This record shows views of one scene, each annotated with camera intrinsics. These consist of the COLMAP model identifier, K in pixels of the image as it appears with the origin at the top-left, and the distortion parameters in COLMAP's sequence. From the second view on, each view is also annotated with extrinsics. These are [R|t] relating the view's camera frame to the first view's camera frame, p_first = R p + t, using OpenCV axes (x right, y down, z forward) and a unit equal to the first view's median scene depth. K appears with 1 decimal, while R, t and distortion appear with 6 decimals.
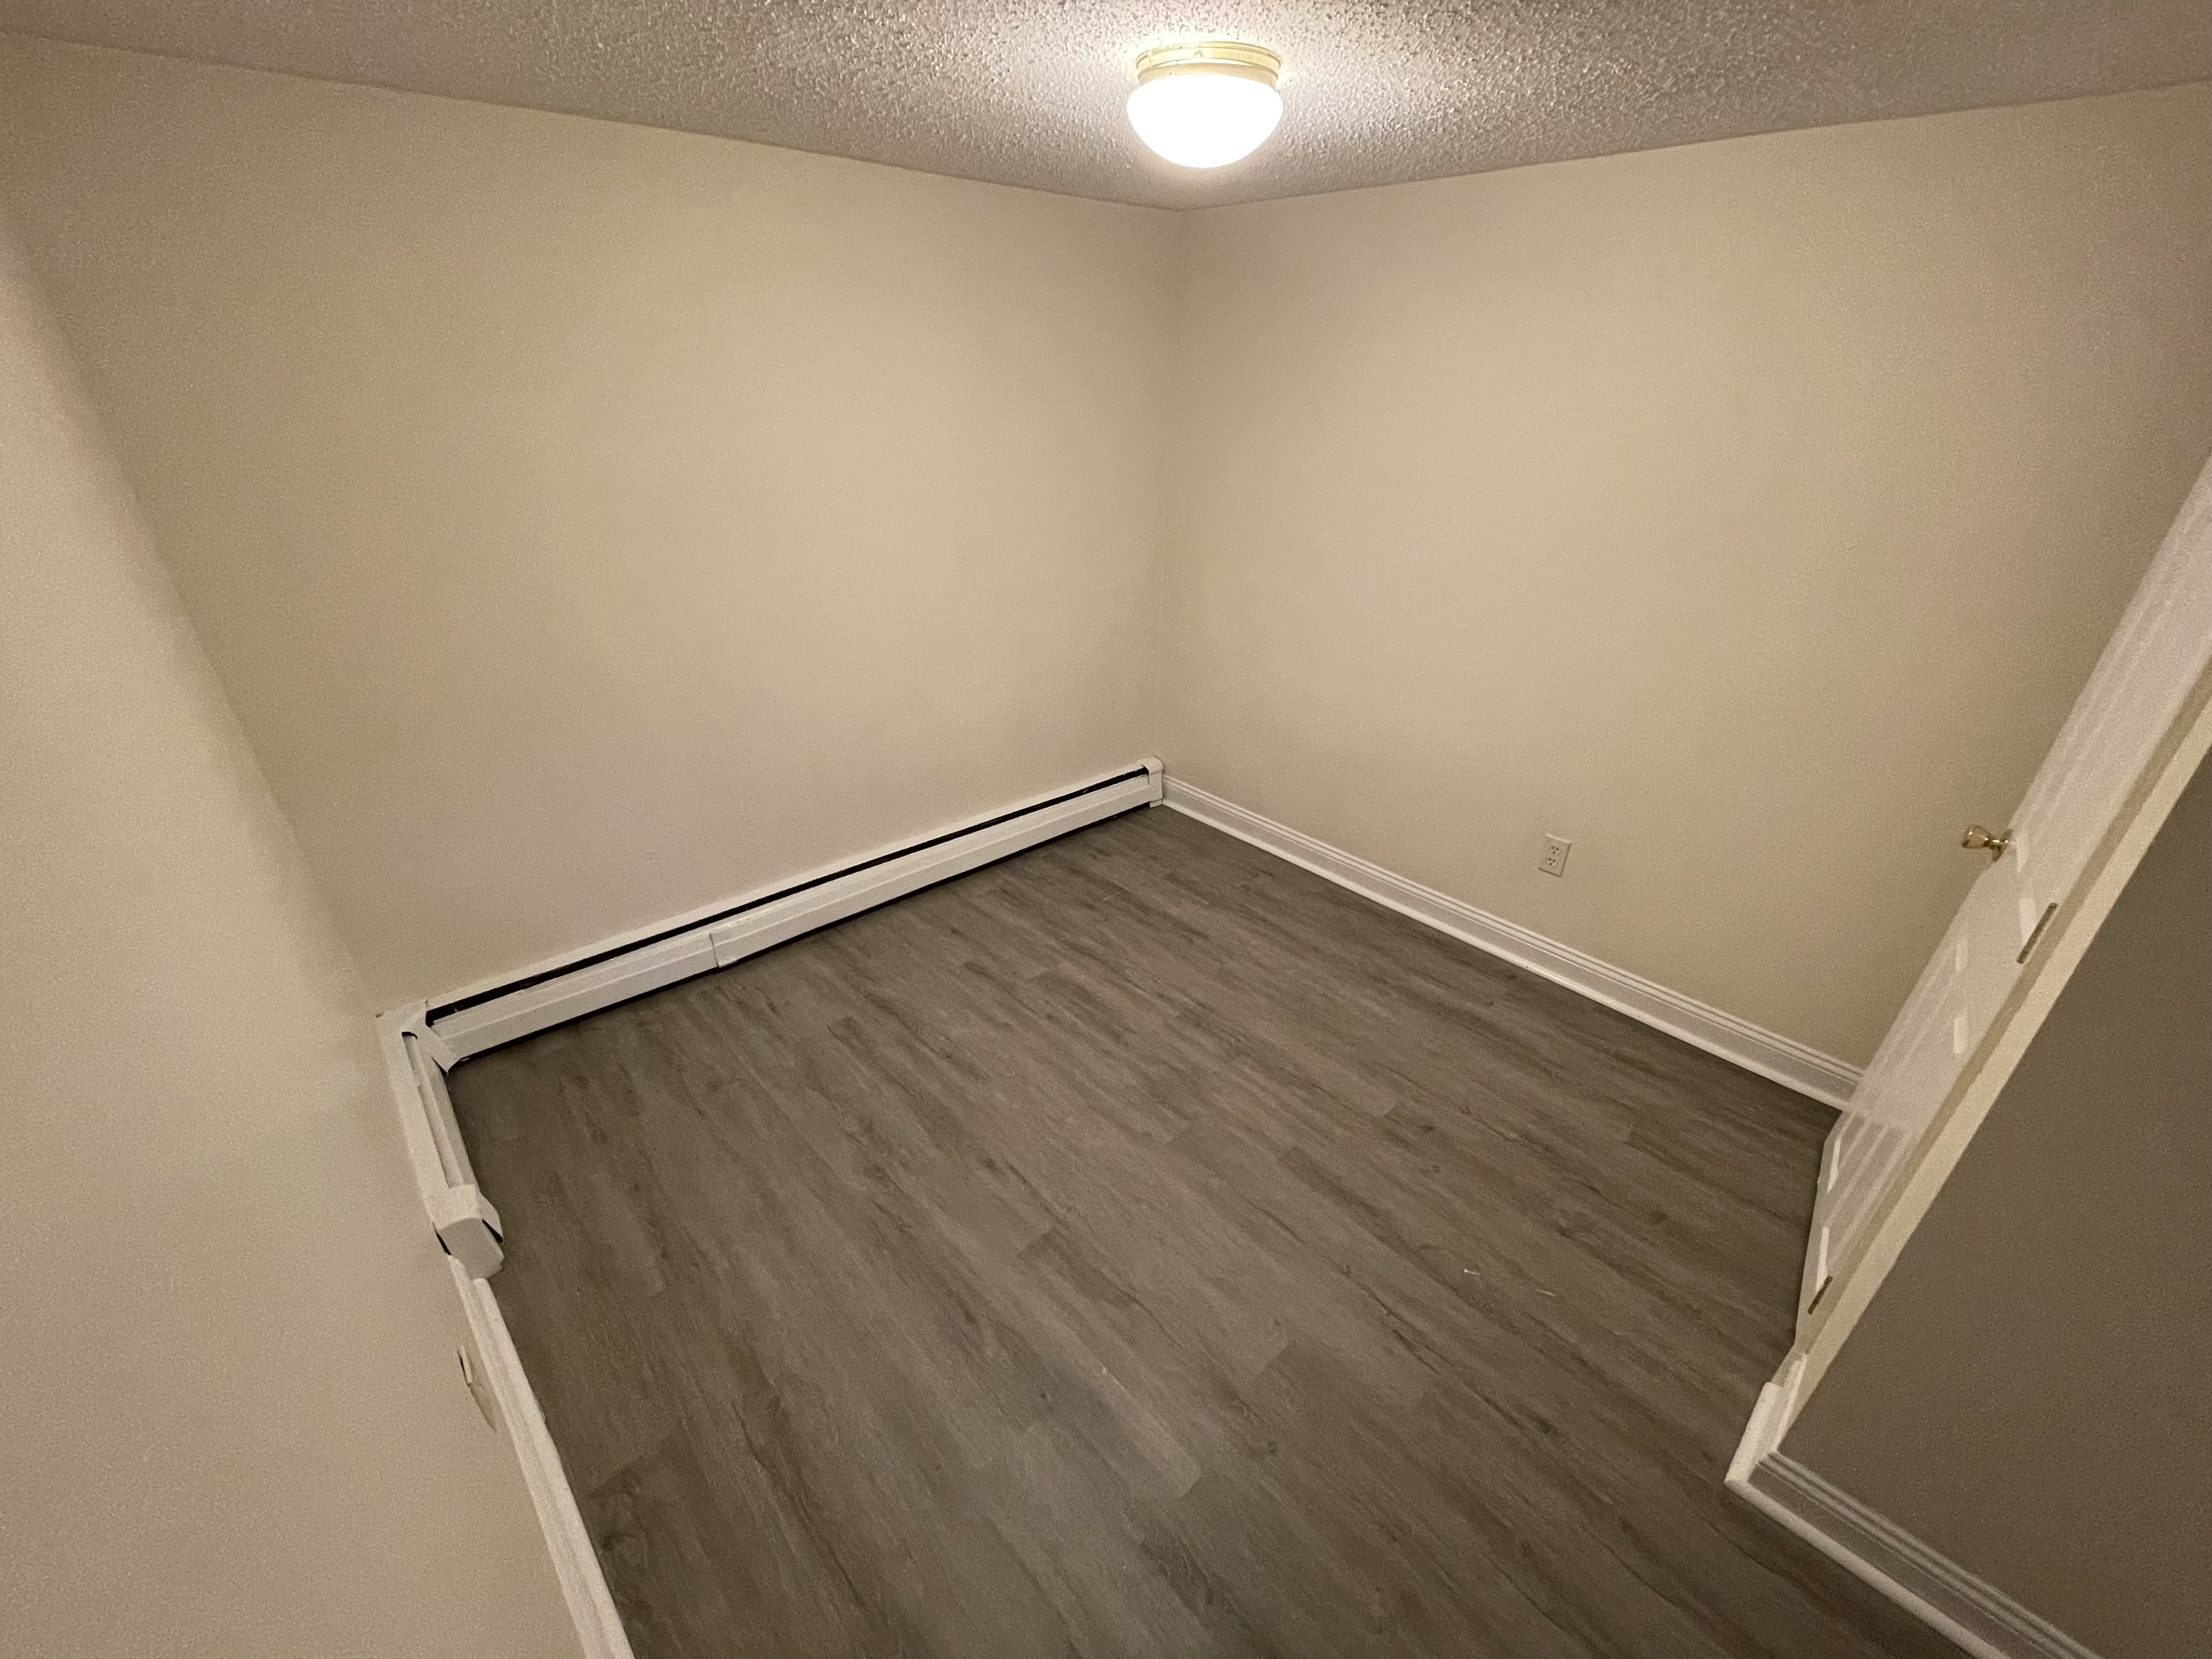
lens RADIAL K [[899.2, 0, 1111.8], [0, 899.2, 828.0], [0, 0, 1]] dist [0.001225, 0.000298]
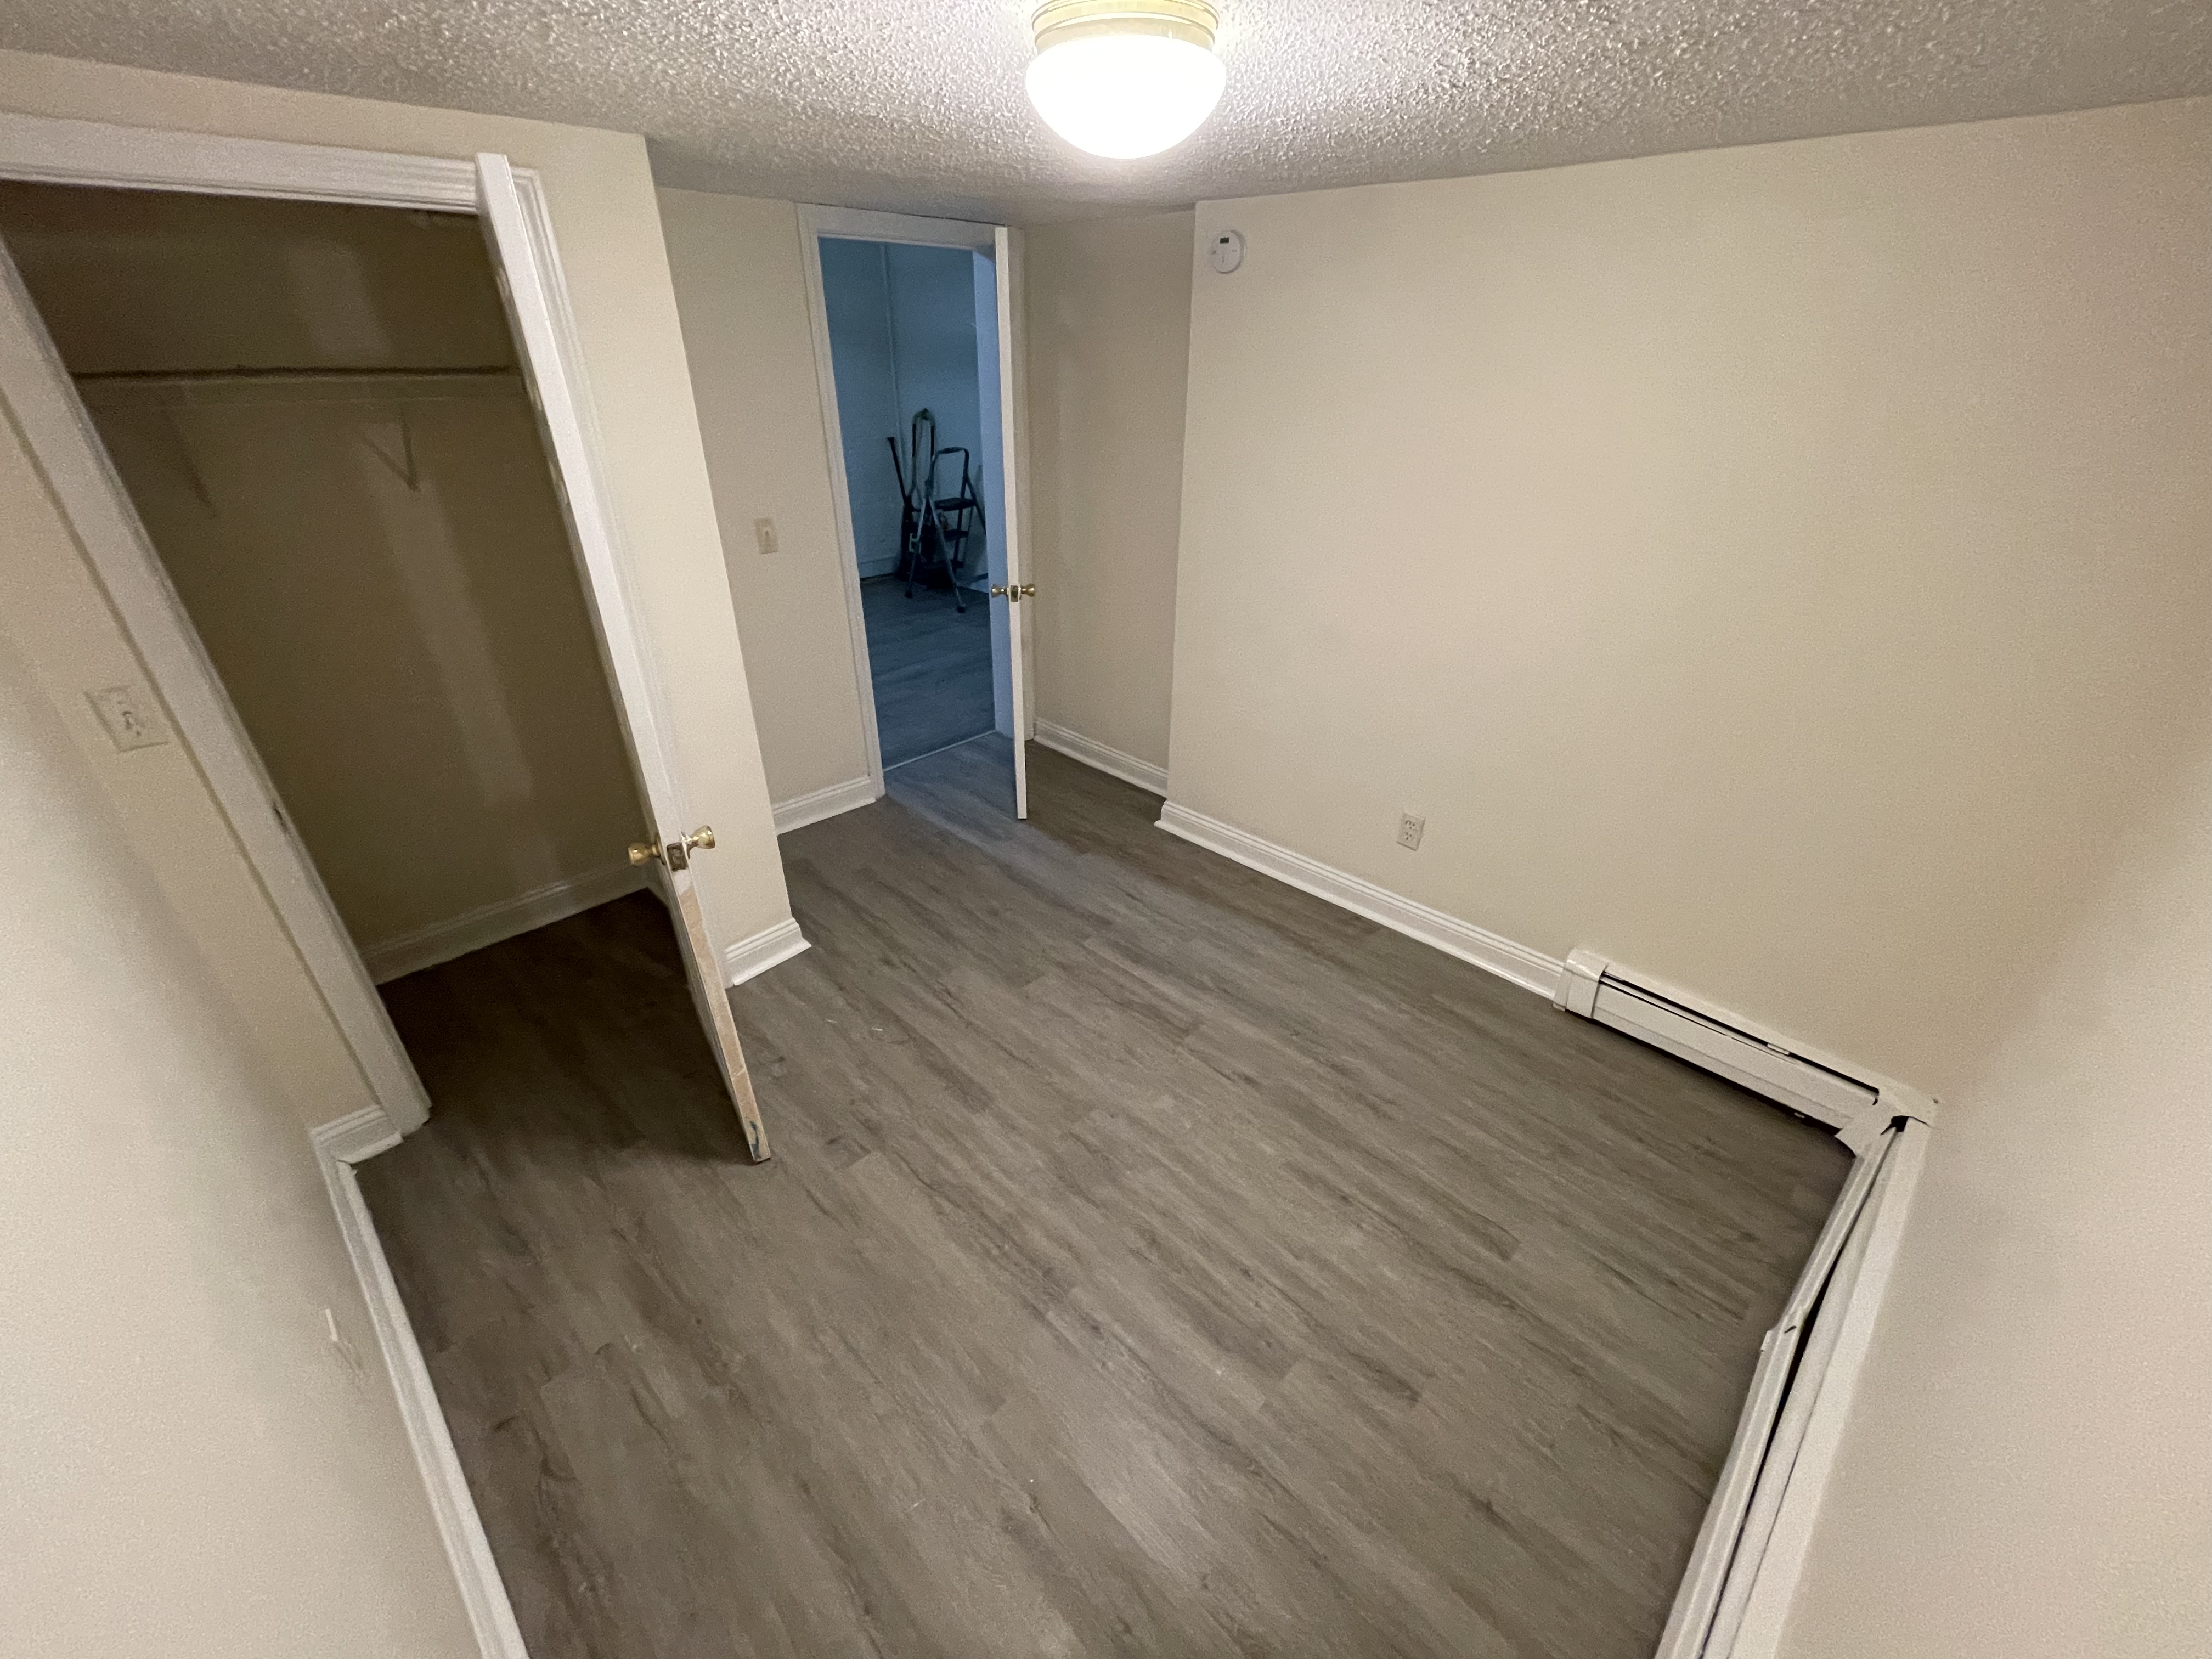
lens RADIAL K [[899.2, 0, 1114.7], [0, 899.2, 836.8], [0, 0, 1]] dist [0.001225, 0.000298]
pose [[-0.998553, 0.004727, -0.053571, 0.090215], [-0.042151, 0.549861, 0.834192, -0.700632], [0.033400, 0.835243, -0.548866, 1.271829]]
